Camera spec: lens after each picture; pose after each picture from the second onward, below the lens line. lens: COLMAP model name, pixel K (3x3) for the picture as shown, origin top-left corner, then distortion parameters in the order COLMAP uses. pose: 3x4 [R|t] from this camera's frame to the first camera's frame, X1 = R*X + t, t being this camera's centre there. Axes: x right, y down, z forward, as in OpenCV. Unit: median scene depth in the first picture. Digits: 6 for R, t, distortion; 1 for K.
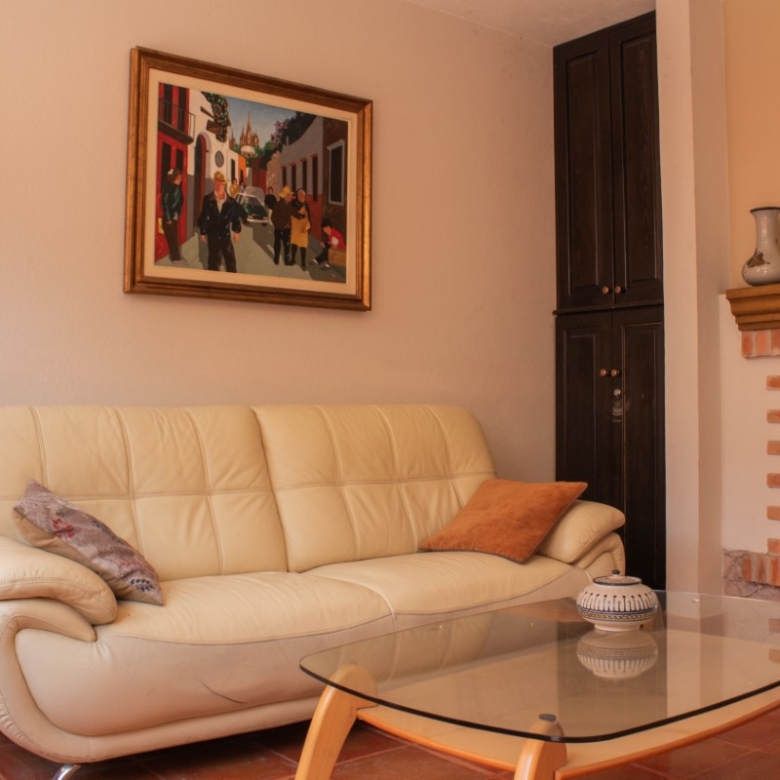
lens RADIAL K [[986.5, 0, 406.0], [0, 986.5, 392.6], [0, 0, 1]] dist [-0.171958, 0.191511]
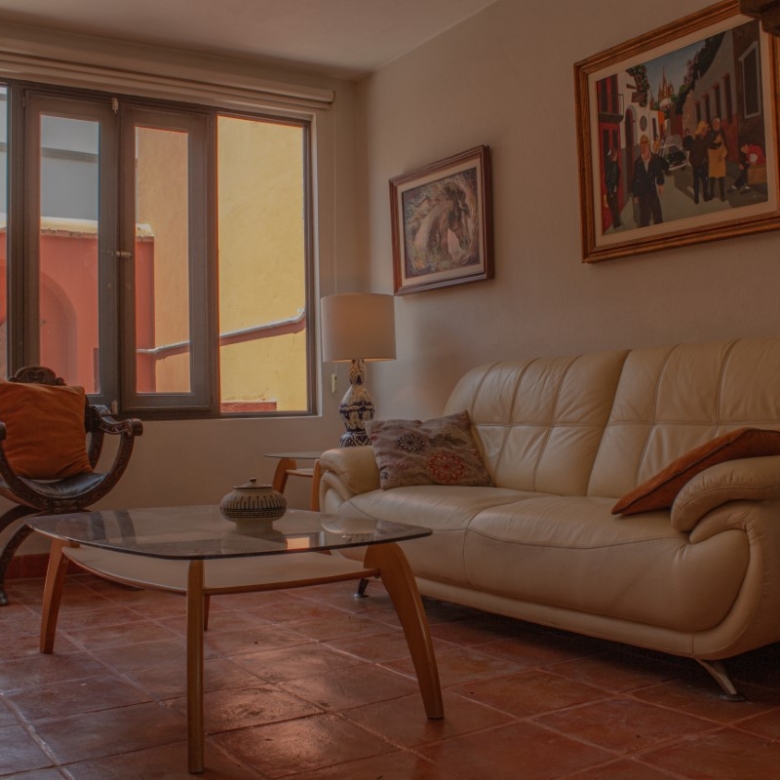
lens RADIAL K [[986.5, 0, 406.0], [0, 986.5, 392.6], [0, 0, 1]] dist [-0.171958, 0.191511]
pose [[-0.078723, -0.018230, -0.996730, 0.875084], [0.041407, 0.998910, -0.021540, 0.069789], [0.996036, -0.042968, -0.077883, 0.788629]]
